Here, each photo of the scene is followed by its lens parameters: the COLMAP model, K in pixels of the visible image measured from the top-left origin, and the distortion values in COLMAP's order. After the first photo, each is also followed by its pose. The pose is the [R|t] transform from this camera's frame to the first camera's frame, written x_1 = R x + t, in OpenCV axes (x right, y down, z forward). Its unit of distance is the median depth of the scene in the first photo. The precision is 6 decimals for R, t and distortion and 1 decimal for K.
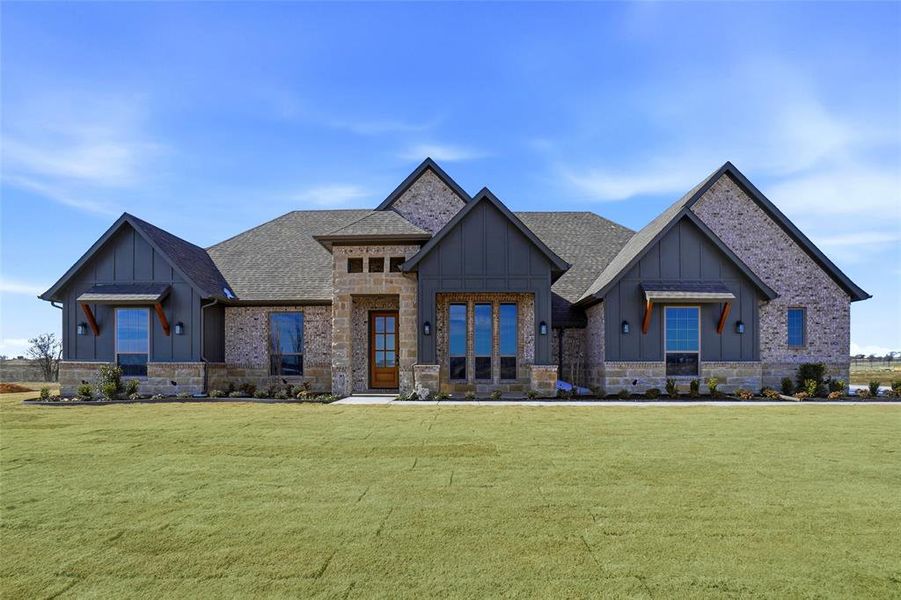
lens RADIAL K [[358.3, 0, 489.9], [0, 358.3, 355.6], [0, 0, 1]] dist [-0.044243, 0.016056]
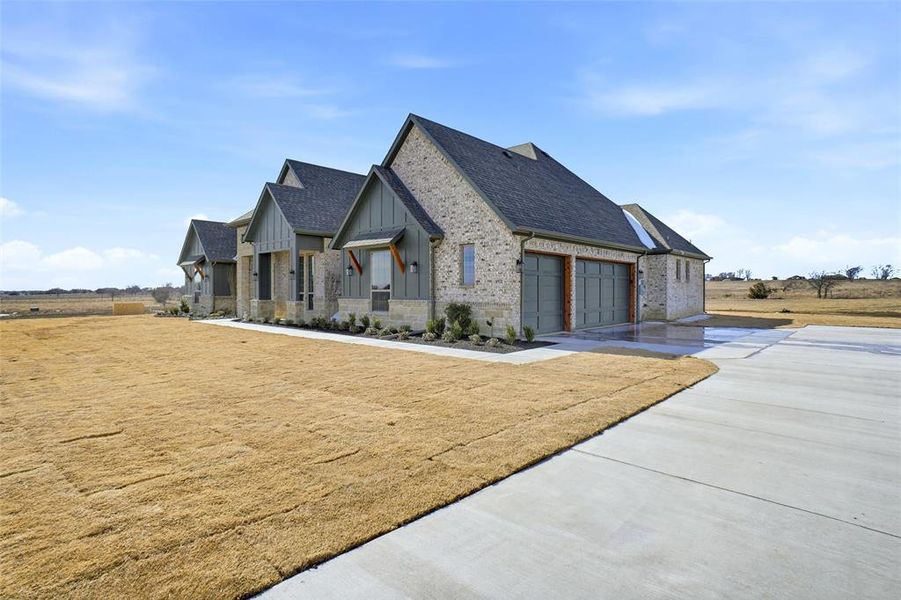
lens RADIAL K [[474.5, 0, 451.3], [0, 474.5, 296.2], [0, 0, 1]] dist [-0.085945, 0.049815]
pose [[0.749858, 0.008680, -0.661542, 1.705081], [-0.006671, 0.999962, 0.005559, -0.002413], [0.661565, 0.000245, 0.749888, 0.000672]]
